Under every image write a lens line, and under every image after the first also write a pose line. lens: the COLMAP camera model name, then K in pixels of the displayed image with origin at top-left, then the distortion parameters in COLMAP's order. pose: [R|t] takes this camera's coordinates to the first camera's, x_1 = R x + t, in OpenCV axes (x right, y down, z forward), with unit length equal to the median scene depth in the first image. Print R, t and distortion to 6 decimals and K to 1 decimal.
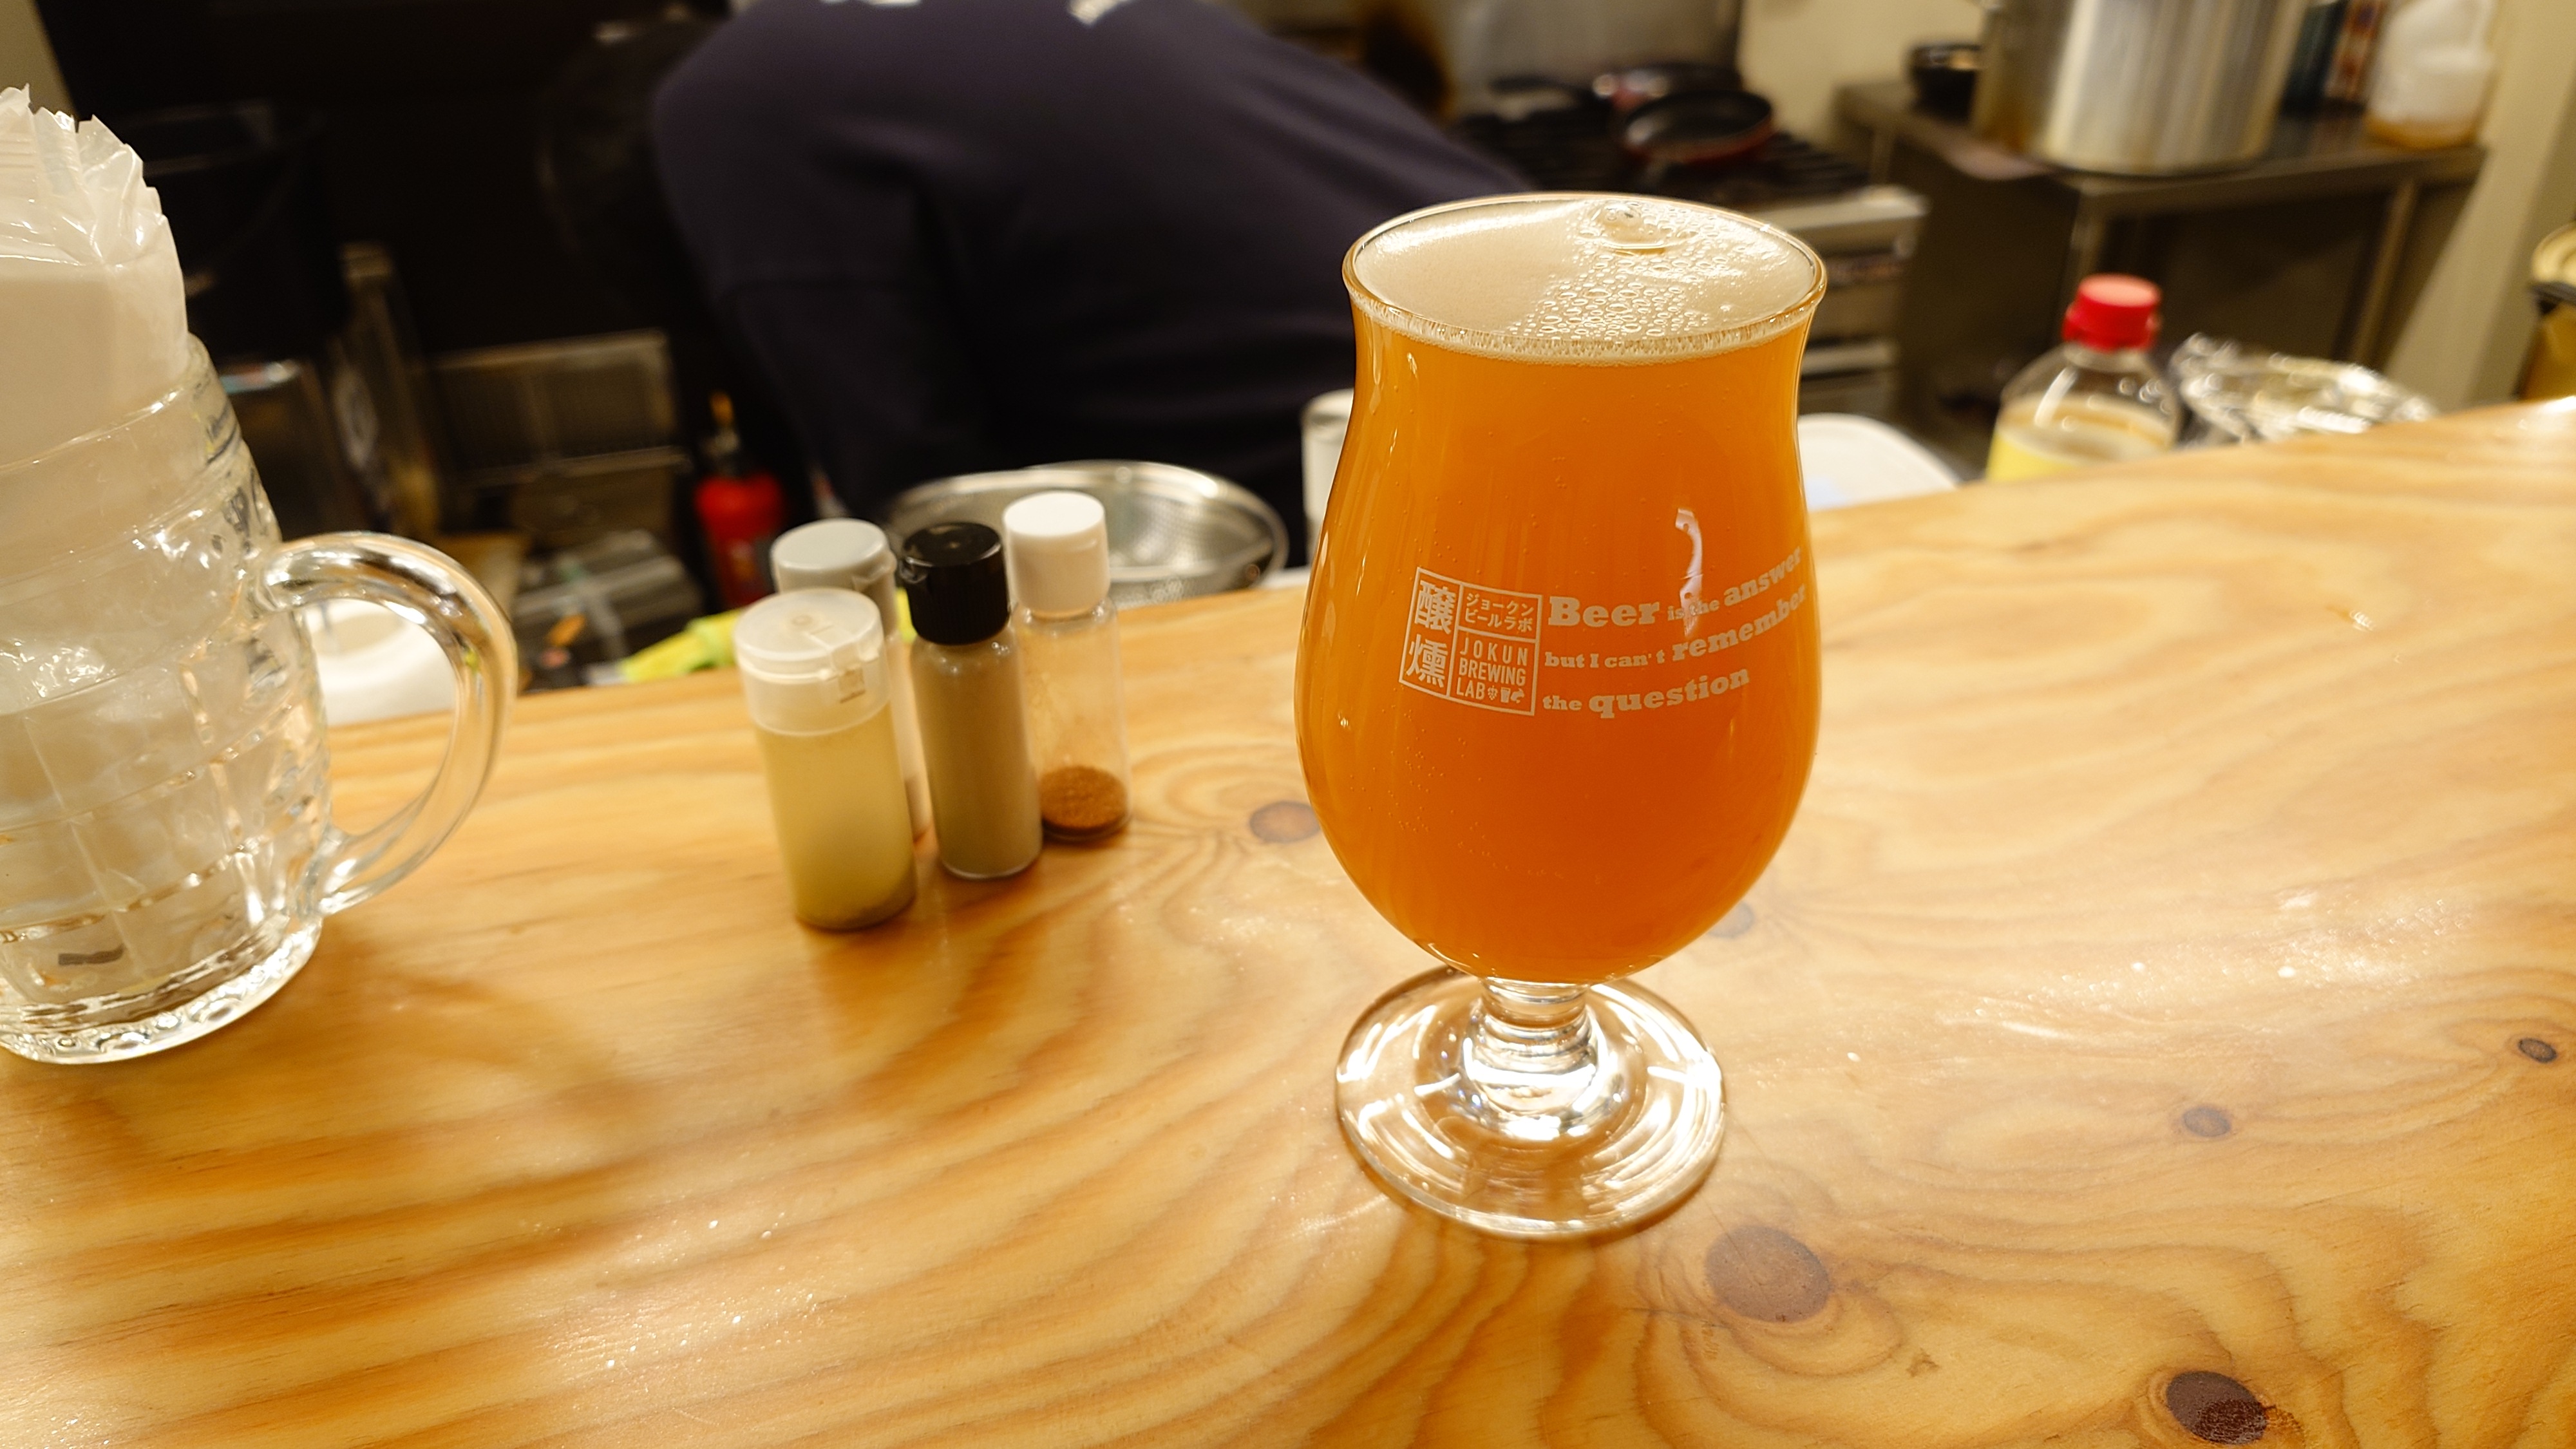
lens RADIAL K [[1807.5, 0, 1270.9], [0, 1807.5, 734.5], [0, 0, 1]] dist [-0.000020, 0.002670]
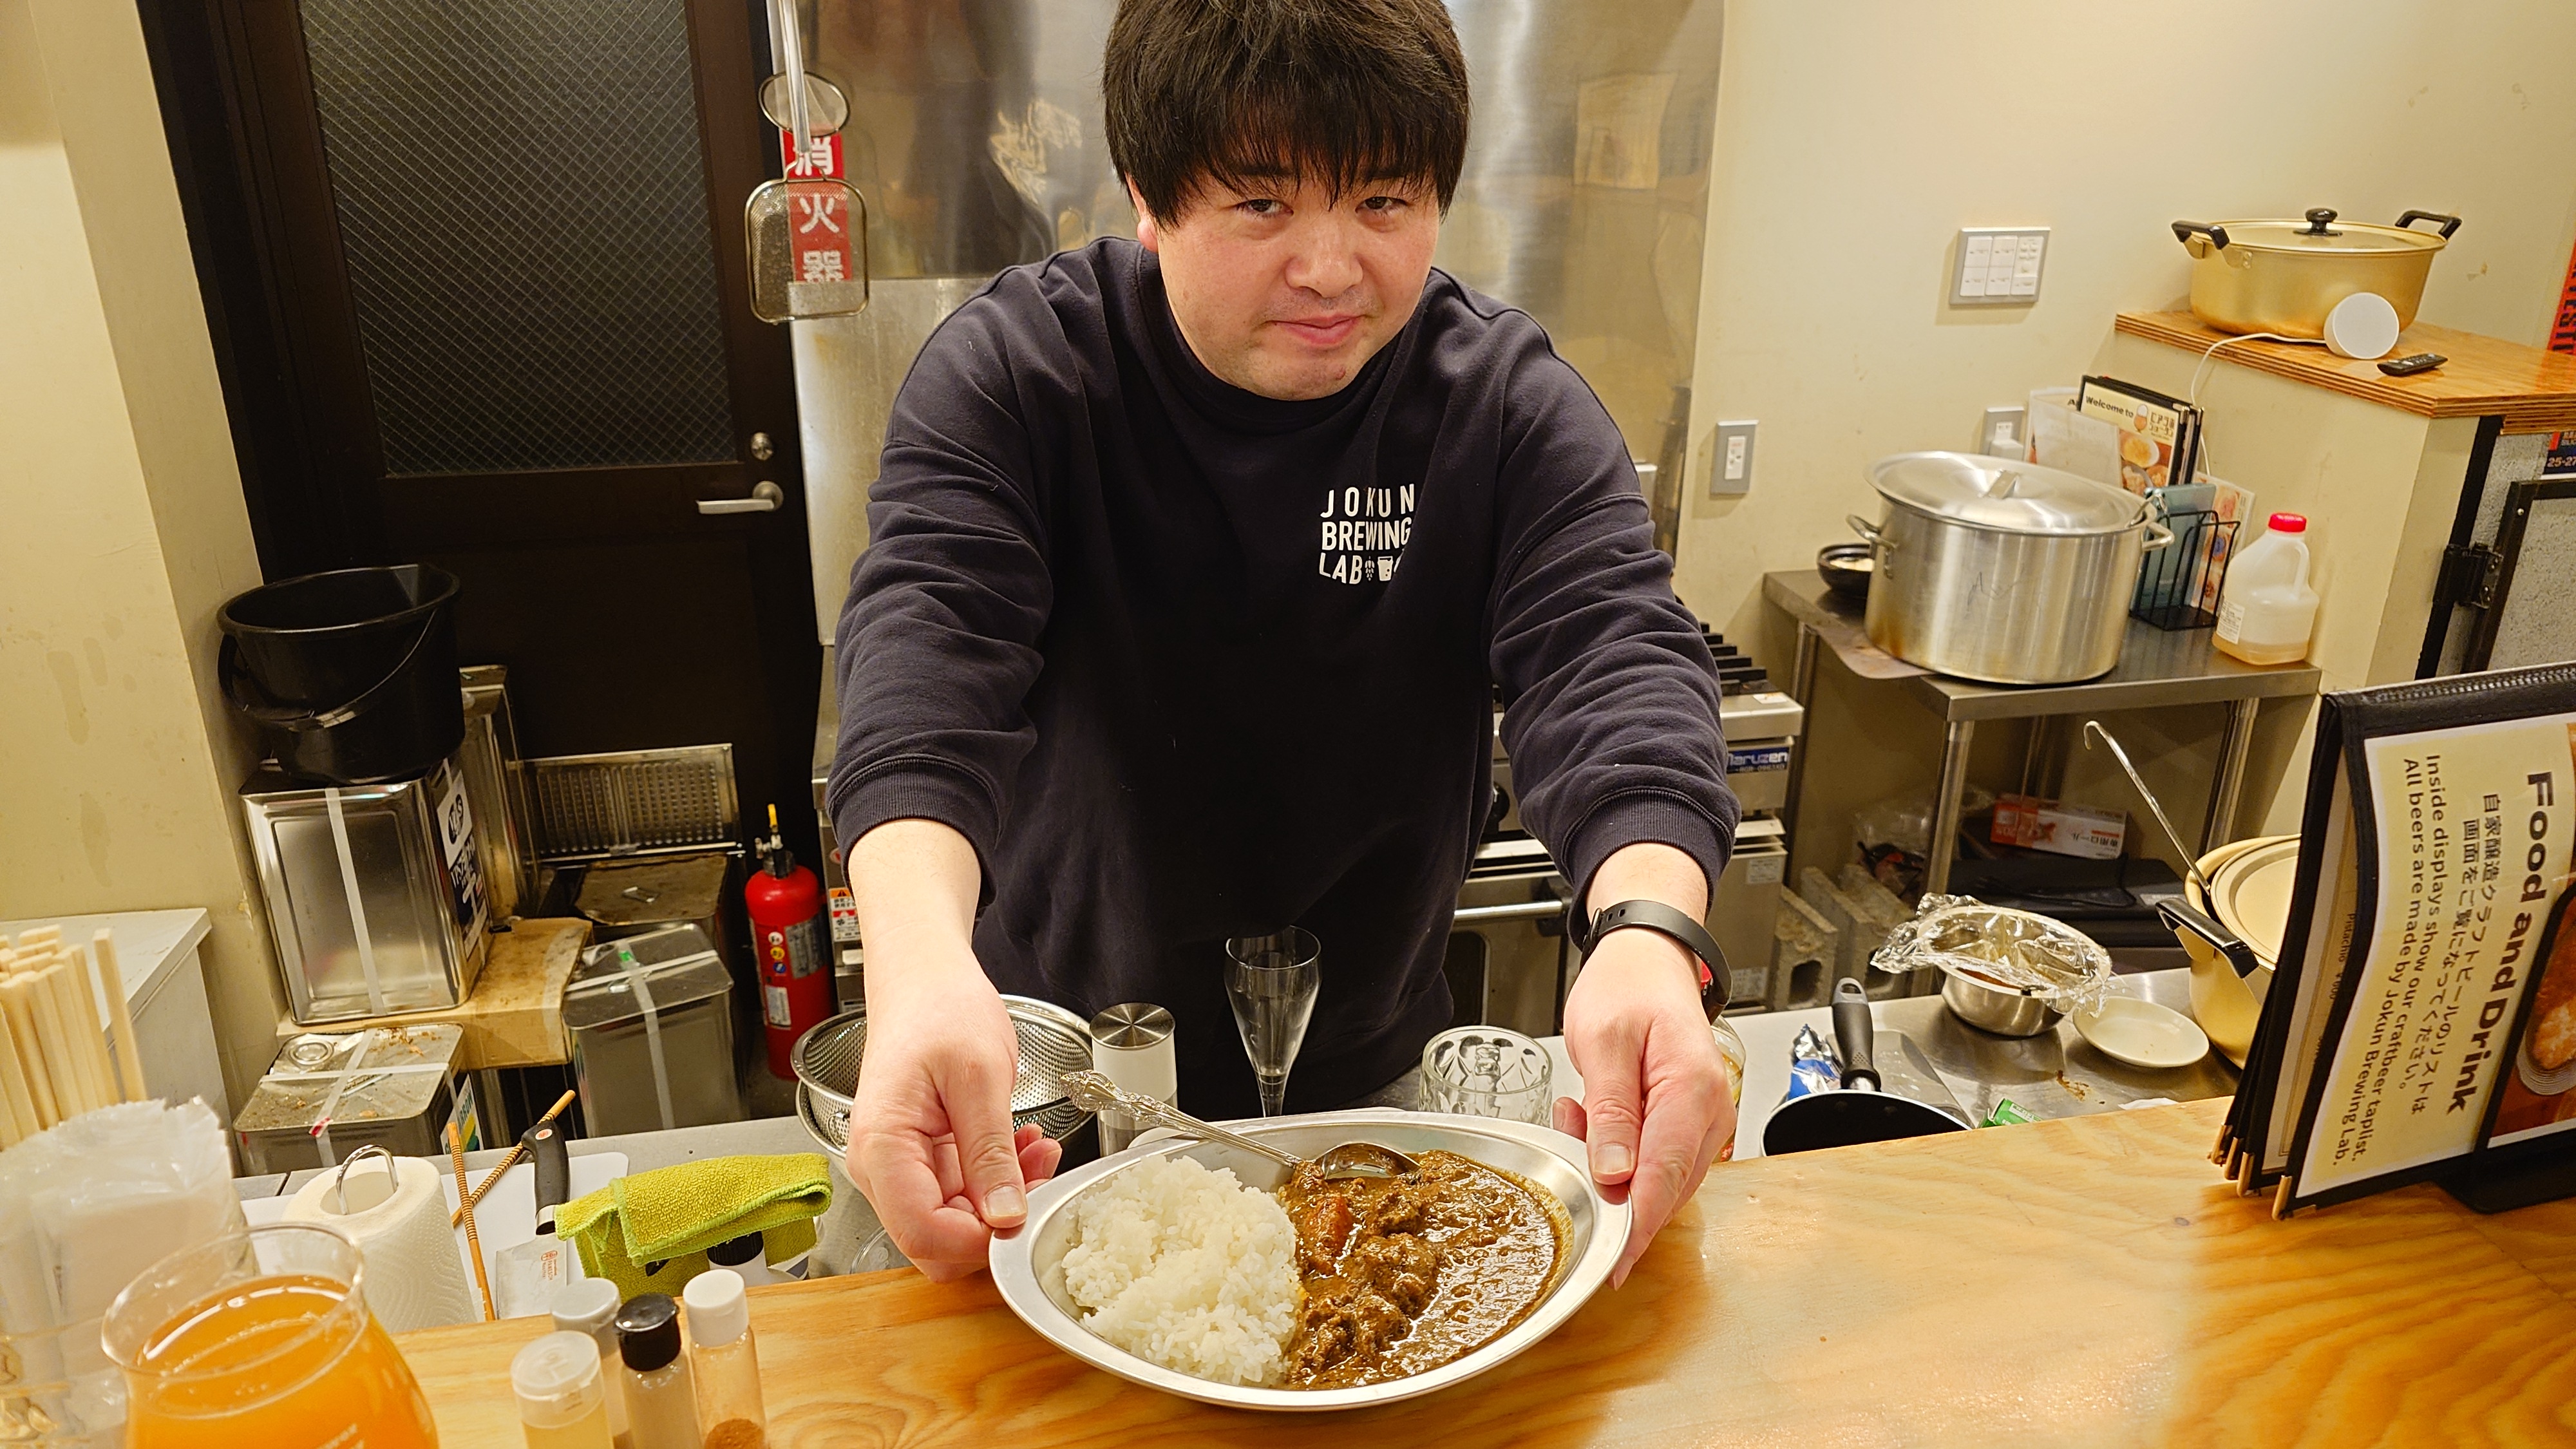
lens RADIAL K [[1807.5, 0, 1270.9], [0, 1807.5, 734.5], [0, 0, 1]] dist [-0.000020, 0.002670]
pose [[0.997582, 0.038994, -0.057527, 0.085529], [-0.047987, 0.985241, -0.164310, -0.067497], [0.050270, 0.166673, 0.984730, -0.131748]]
